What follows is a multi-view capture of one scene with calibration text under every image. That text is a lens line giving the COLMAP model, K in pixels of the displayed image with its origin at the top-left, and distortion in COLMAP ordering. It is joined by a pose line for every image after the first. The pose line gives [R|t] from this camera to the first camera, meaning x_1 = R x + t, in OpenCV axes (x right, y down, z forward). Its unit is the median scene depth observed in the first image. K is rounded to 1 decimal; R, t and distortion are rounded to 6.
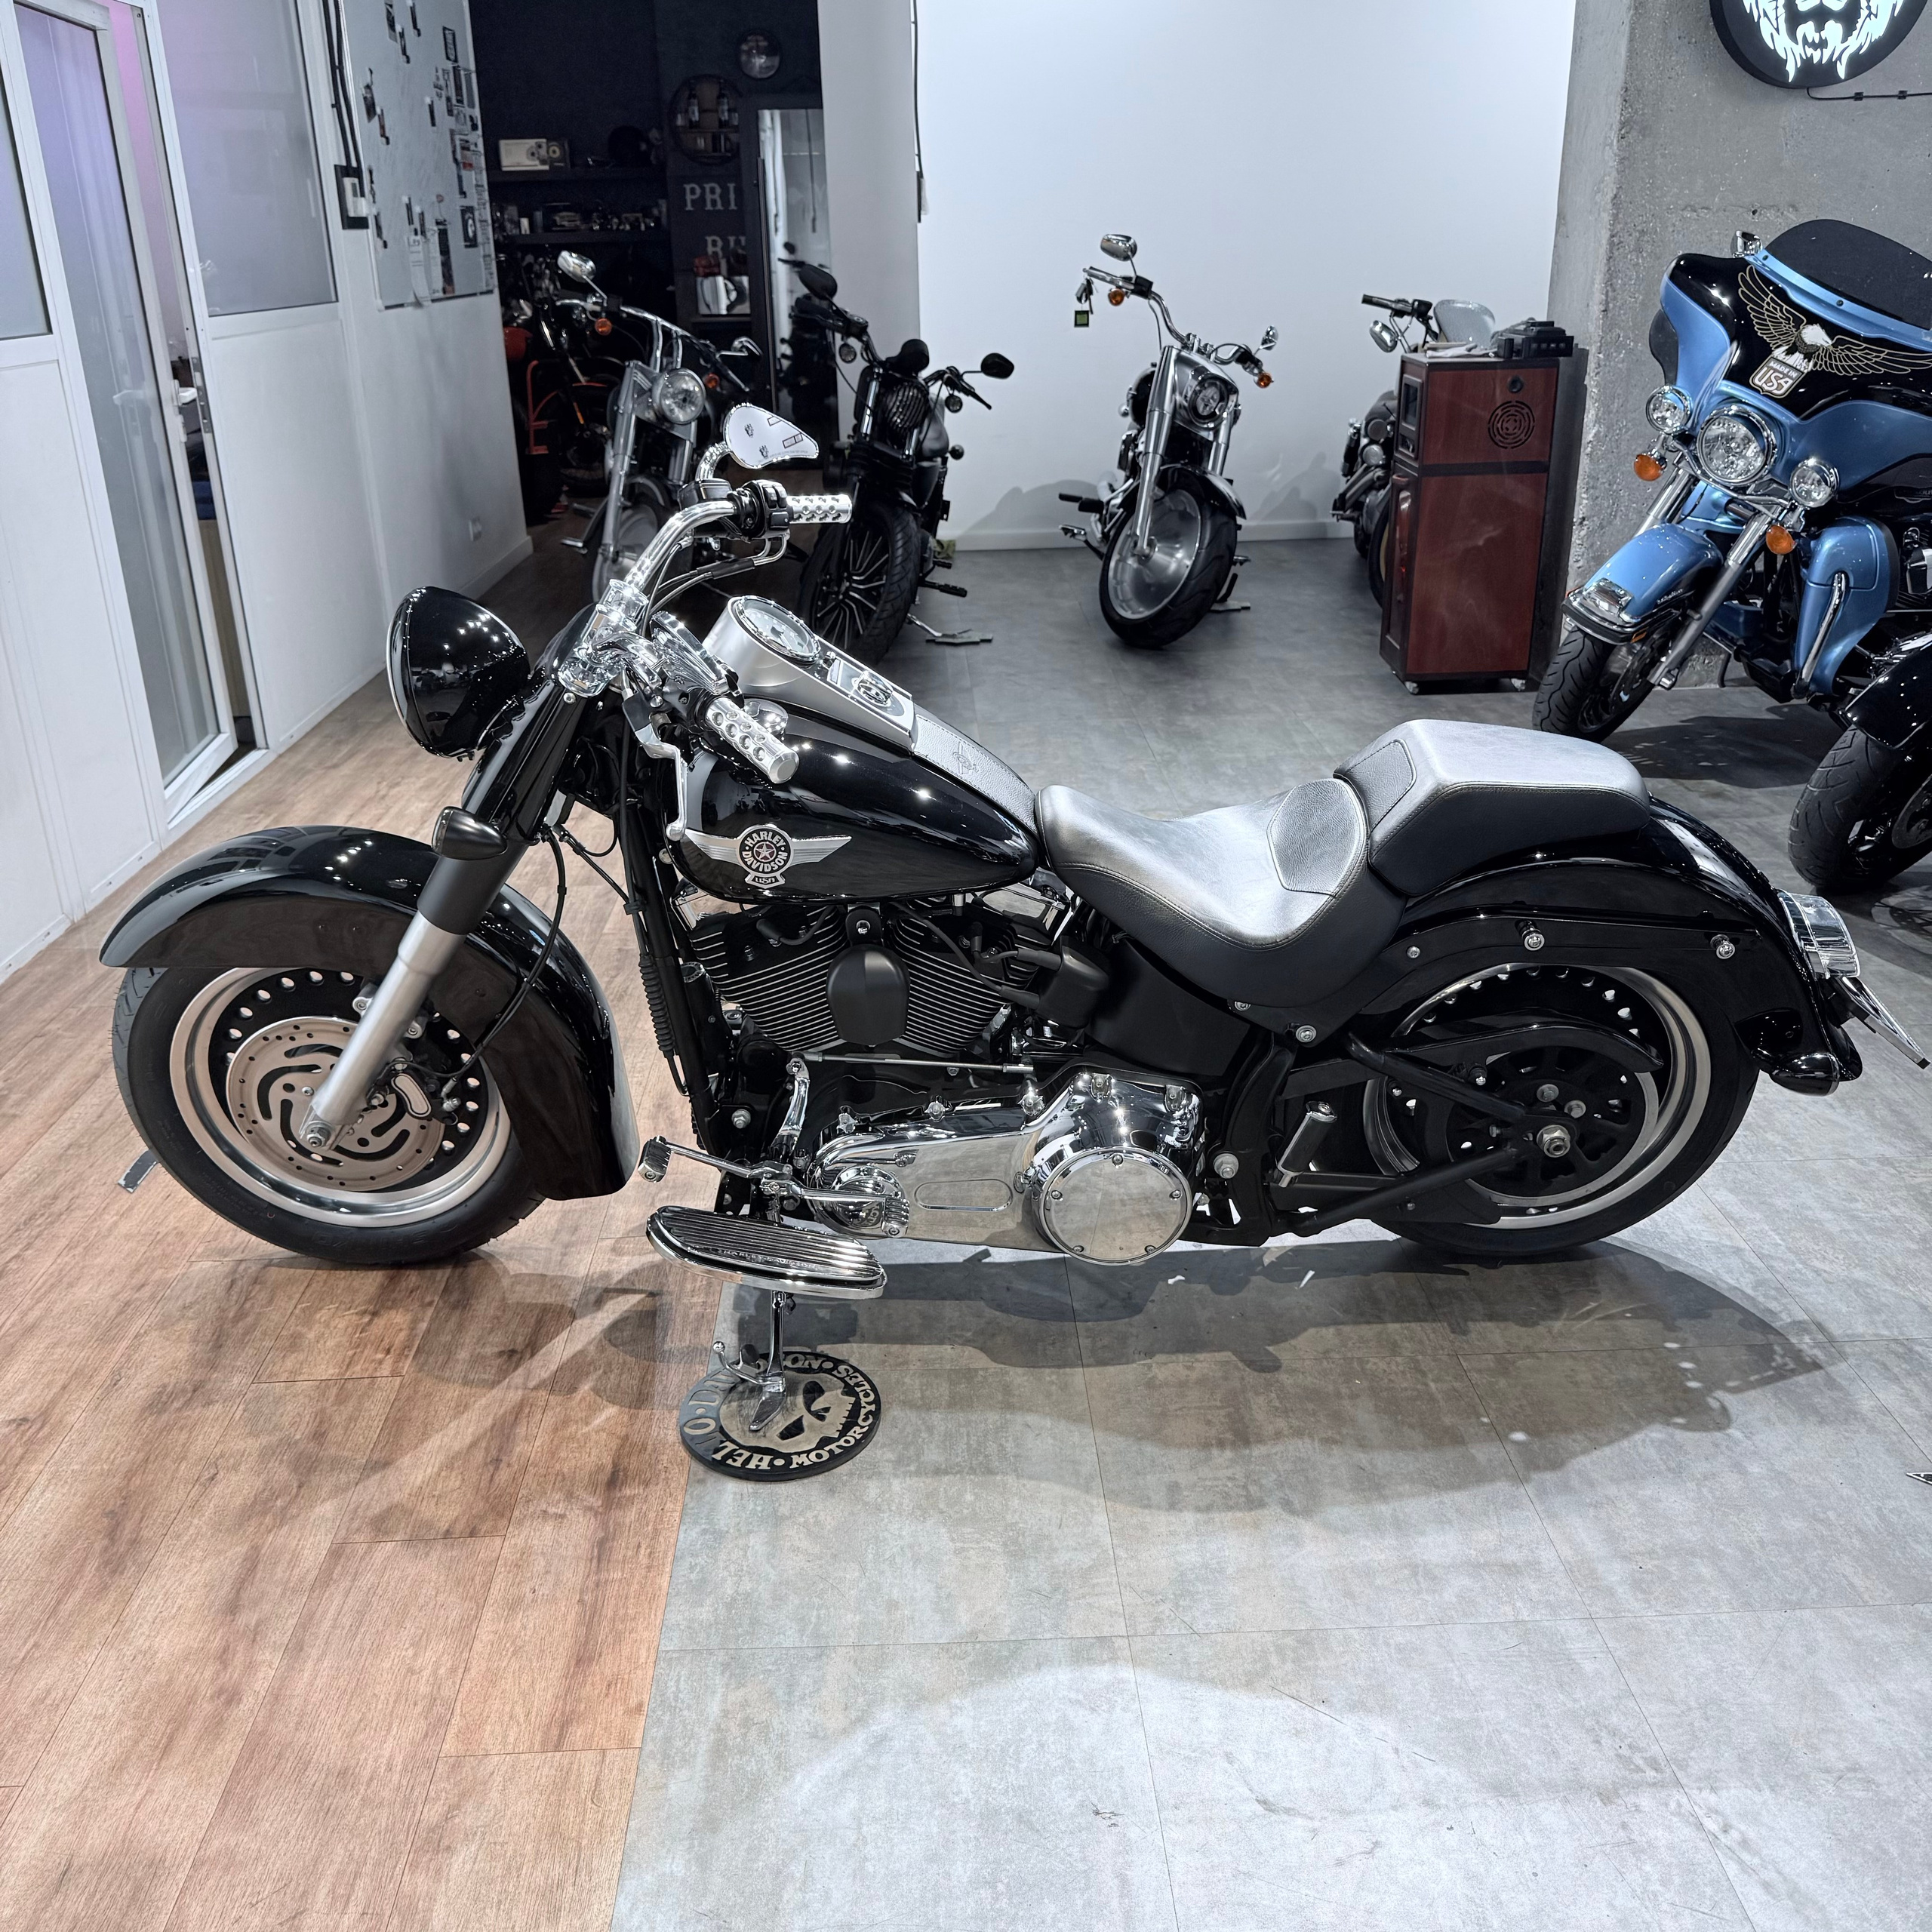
lens RADIAL K [[1788.9, 0, 964.4], [0, 1788.9, 971.4], [0, 0, 1]] dist [0.143346, -0.285832]
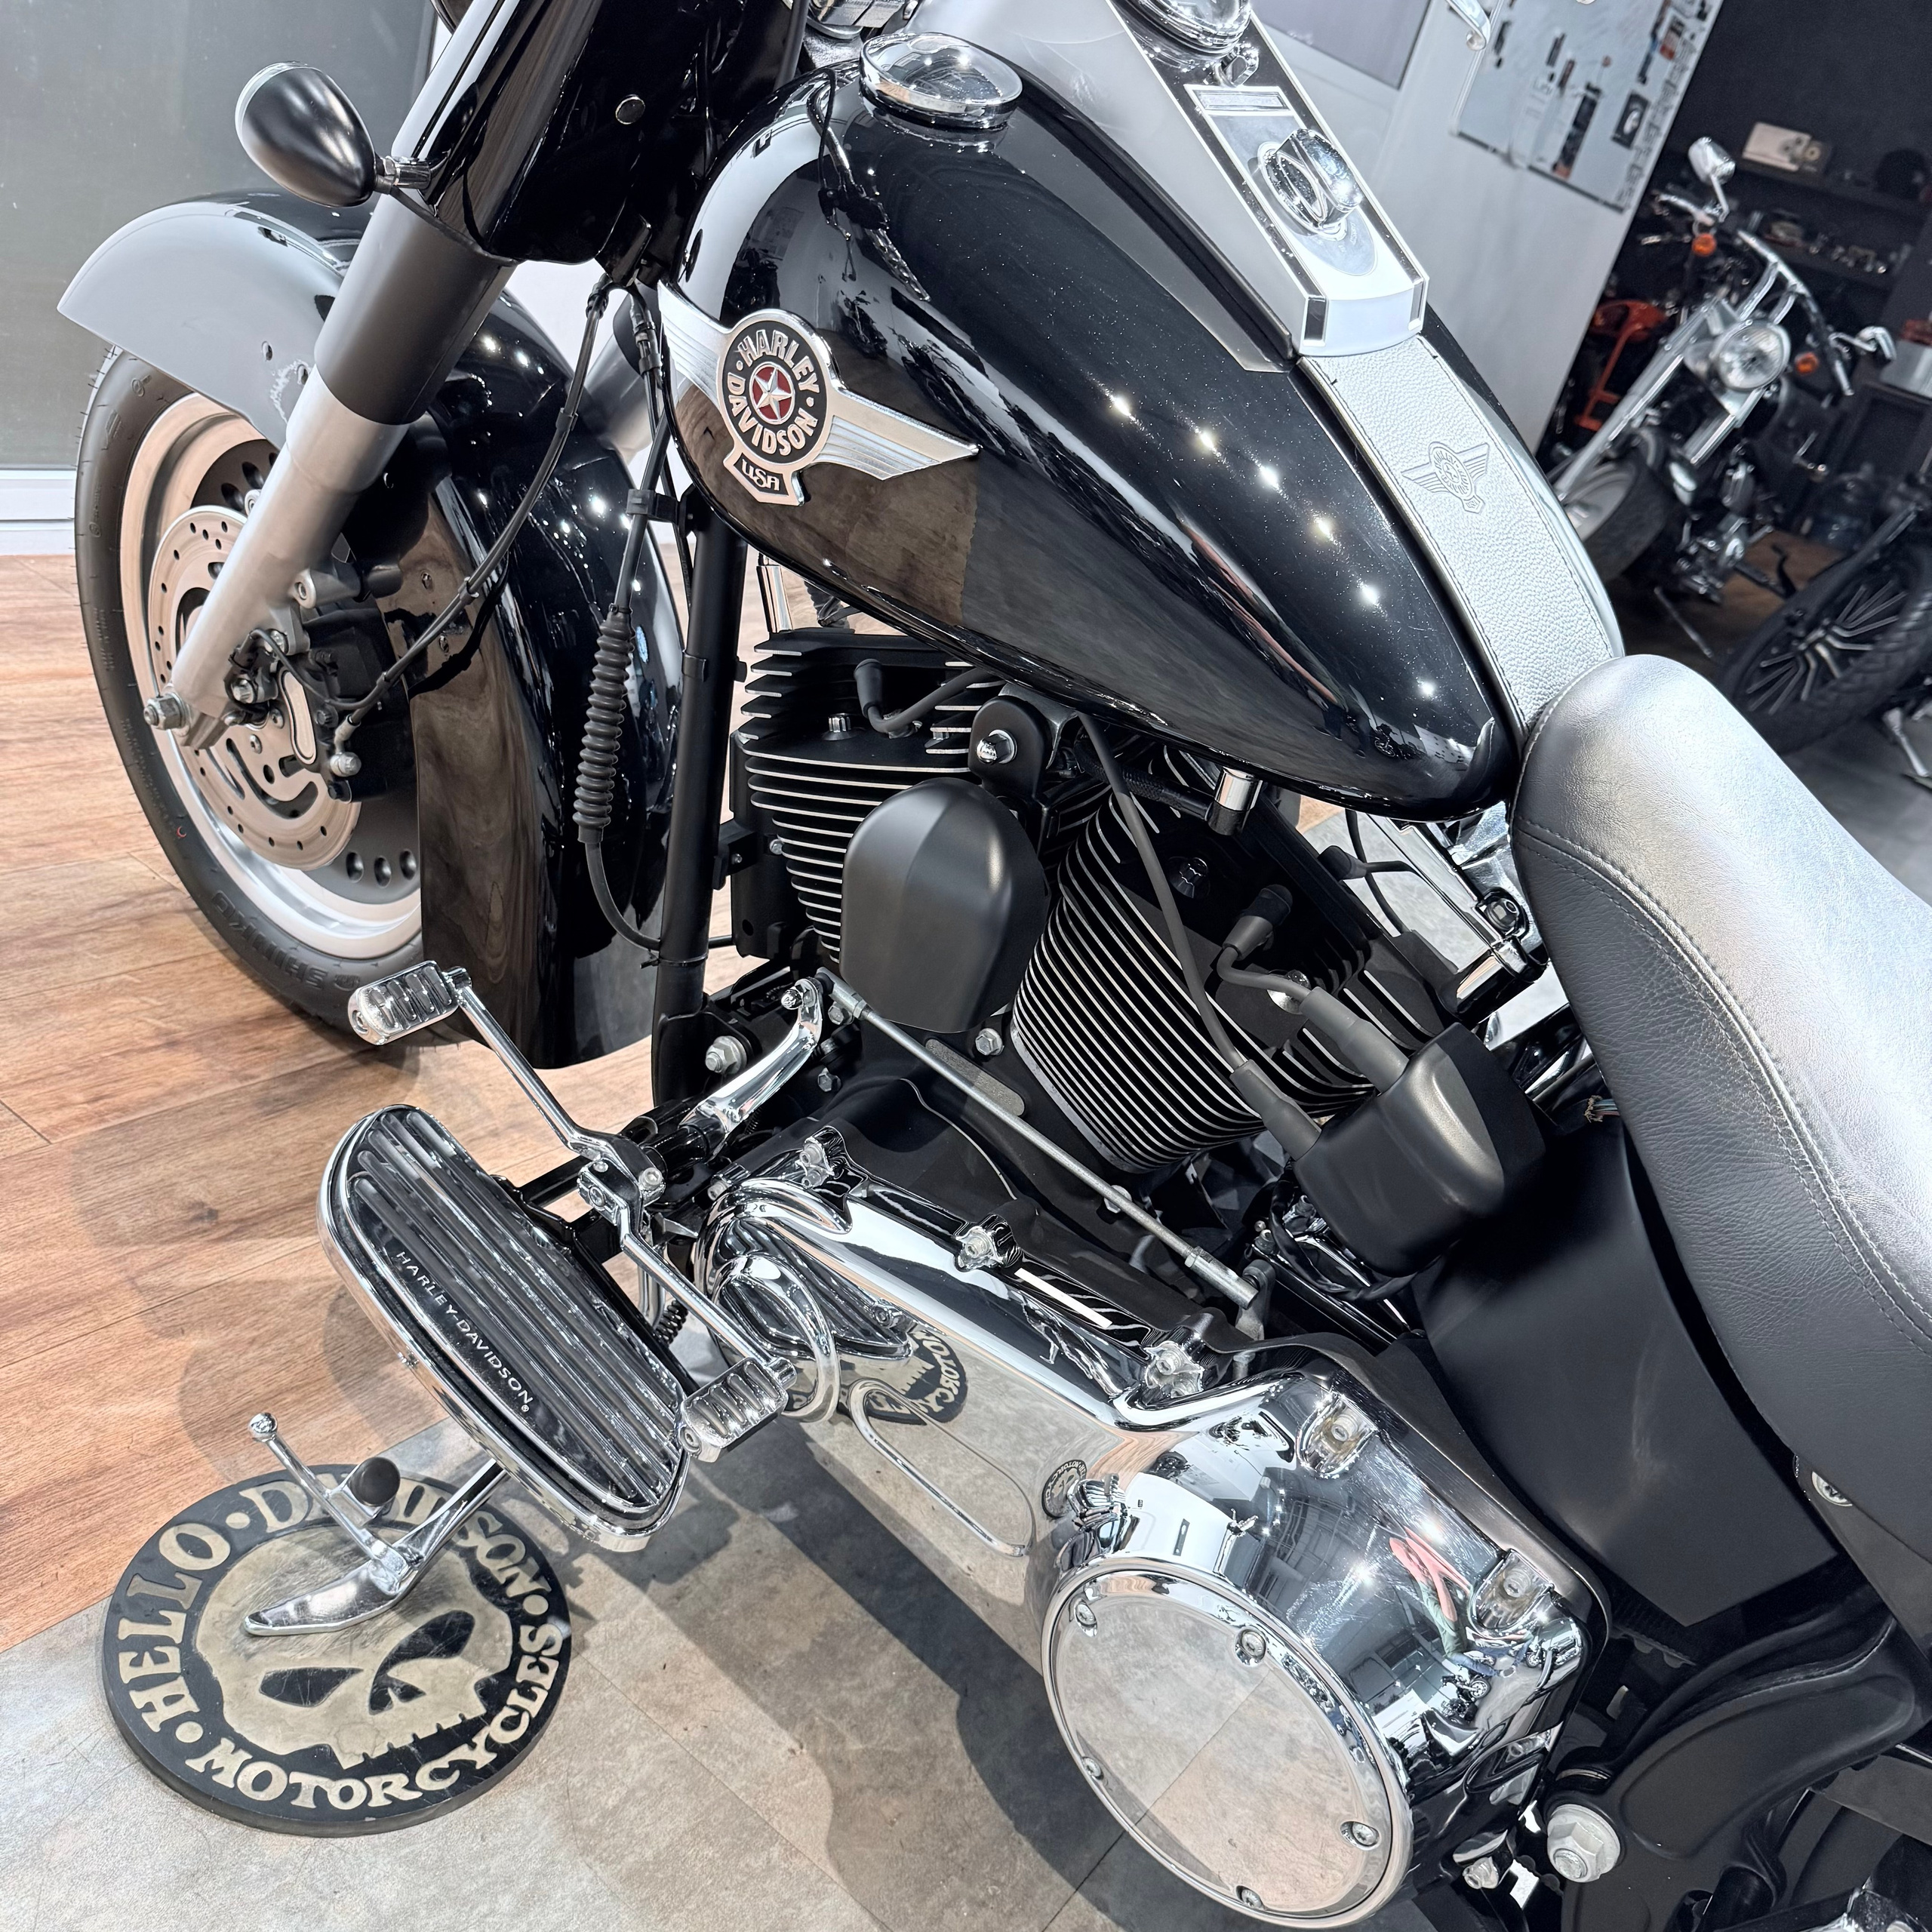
lens RADIAL K [[1831.2, 0, 956.0], [0, 1831.2, 961.9], [0, 0, 1]] dist [0.067886, -0.131513]
pose [[0.763897, 0.473429, -0.438550, 0.121408], [-0.488021, 0.868441, 0.087440, -0.012396], [0.422251, 0.147226, 0.894443, 0.561521]]
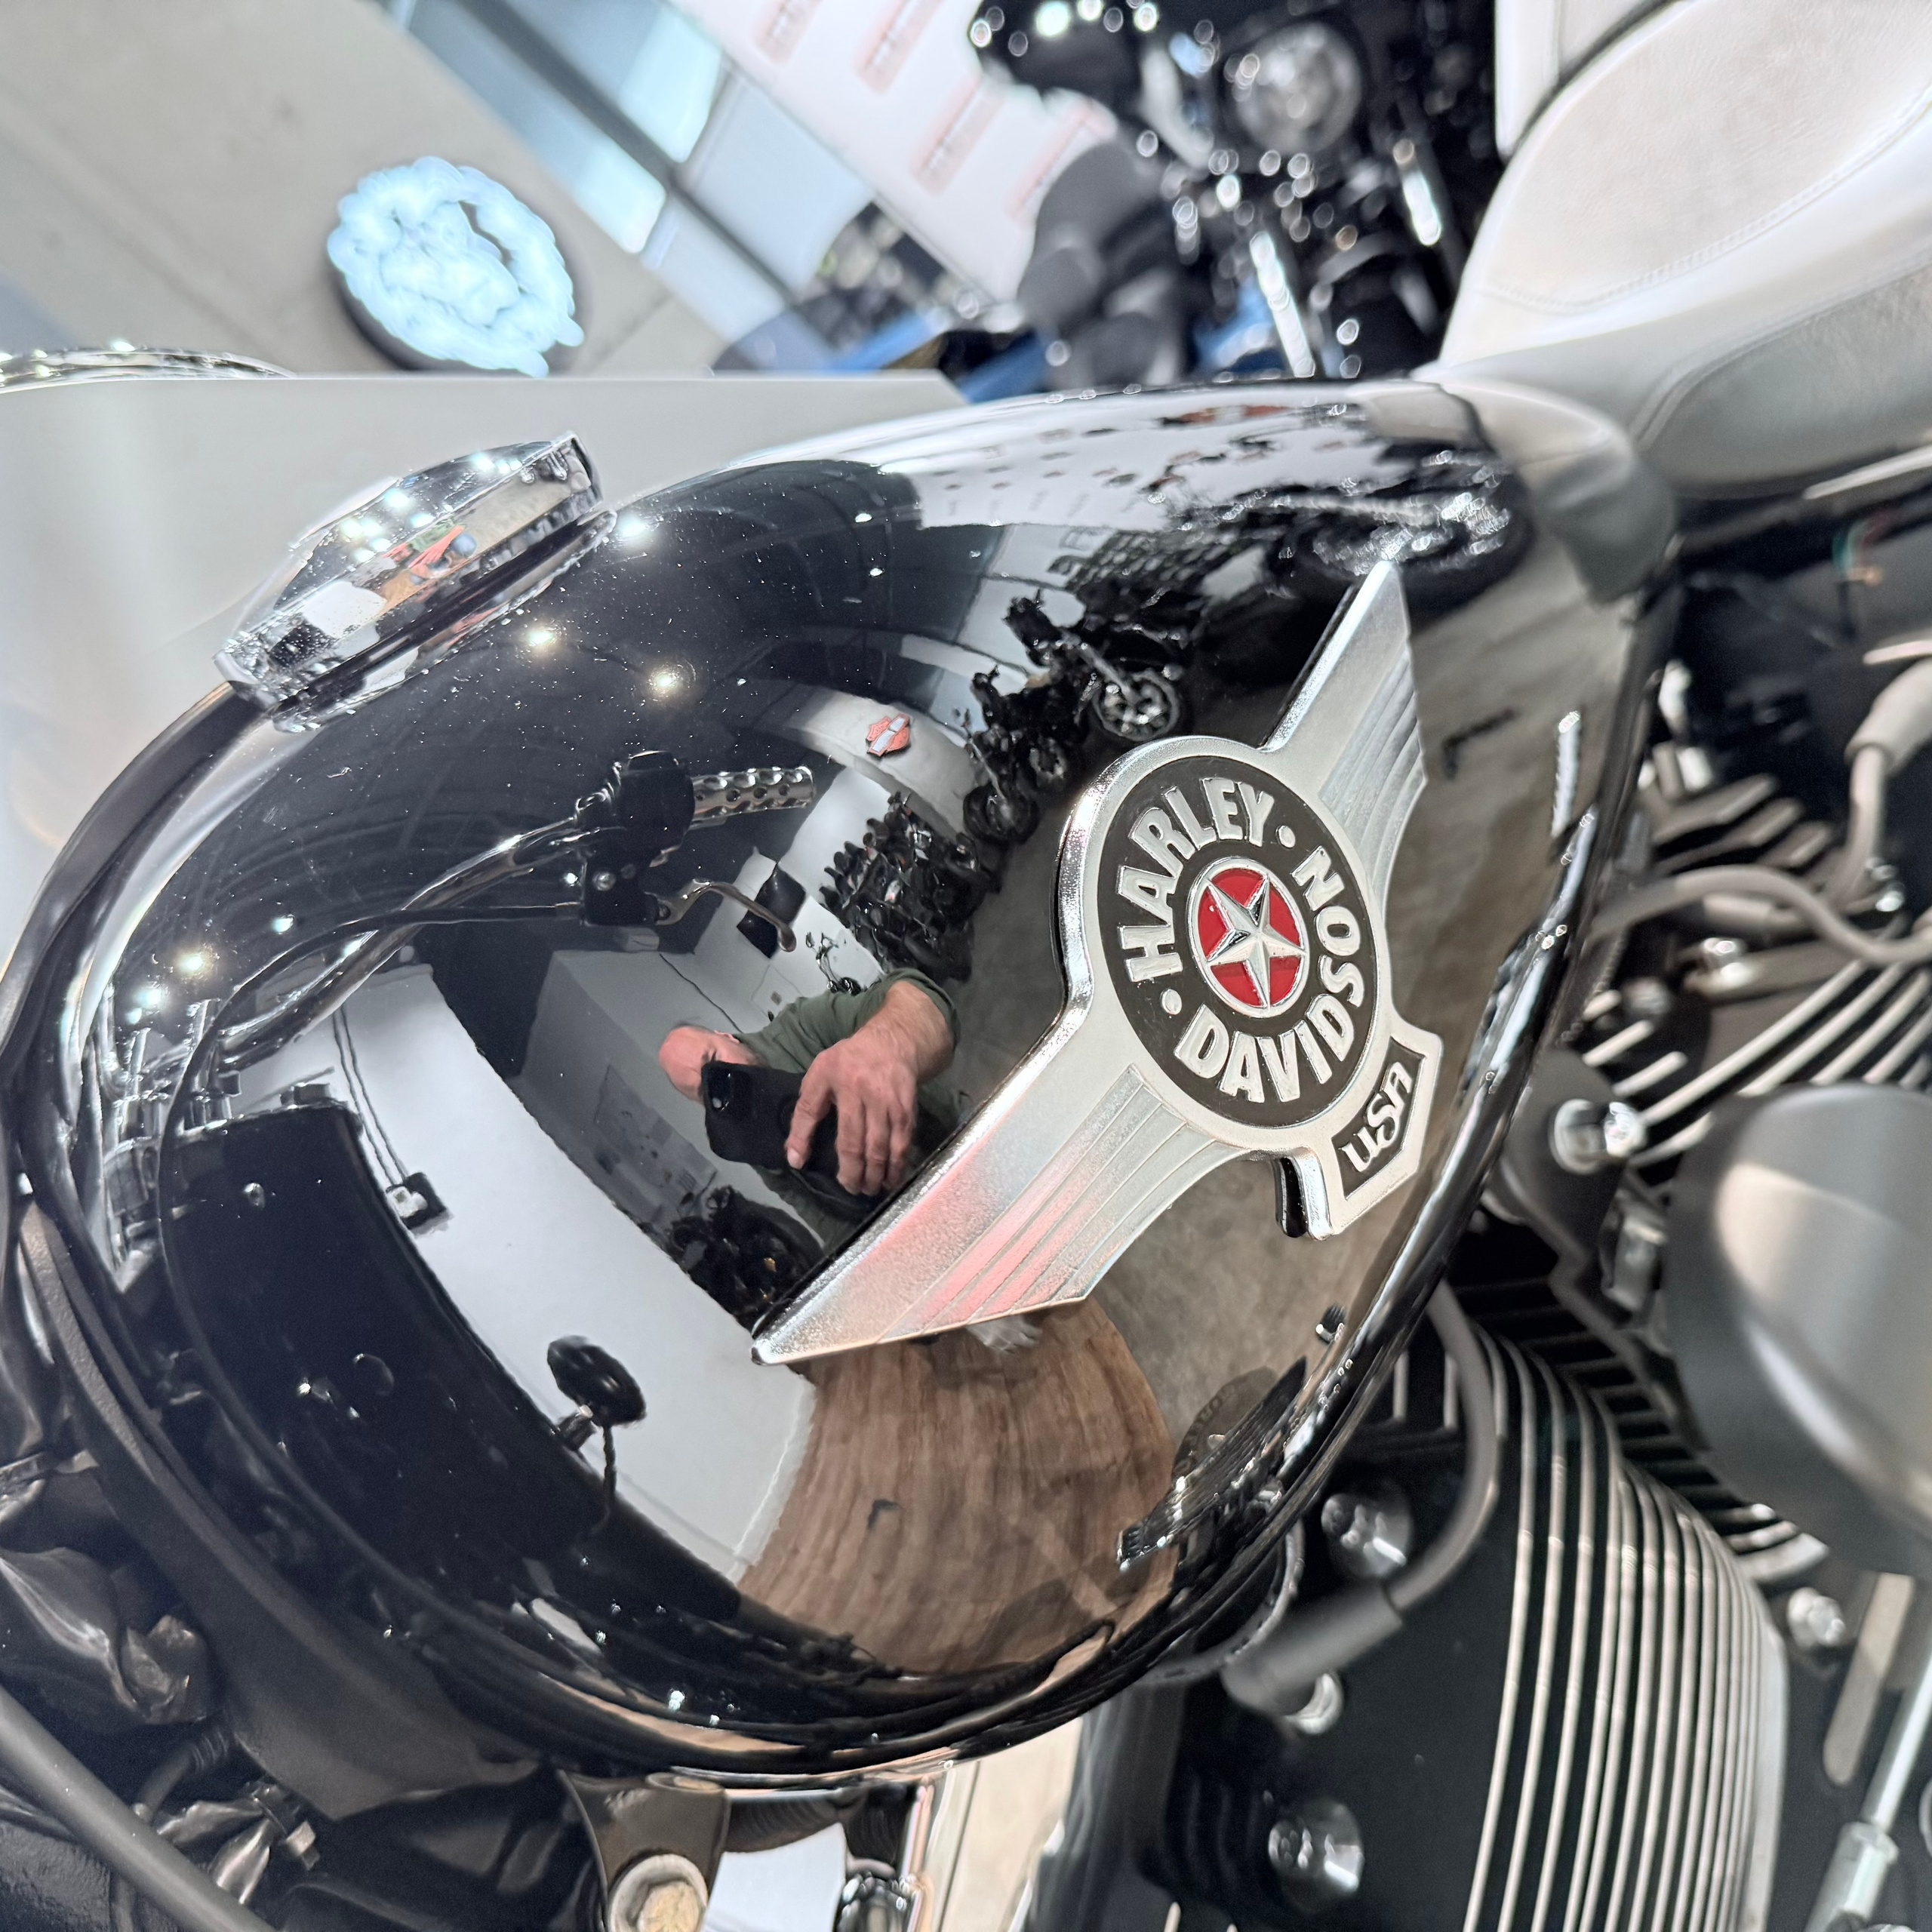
lens RADIAL K [[1831.2, 0, 956.0], [0, 1831.2, 961.9], [0, 0, 1]] dist [0.067886, -0.131513]
pose [[0.512519, -0.692362, 0.507897, -0.160127], [0.852551, 0.480827, -0.204849, -0.046390], [-0.102380, 0.537997, 0.836707, 0.730191]]
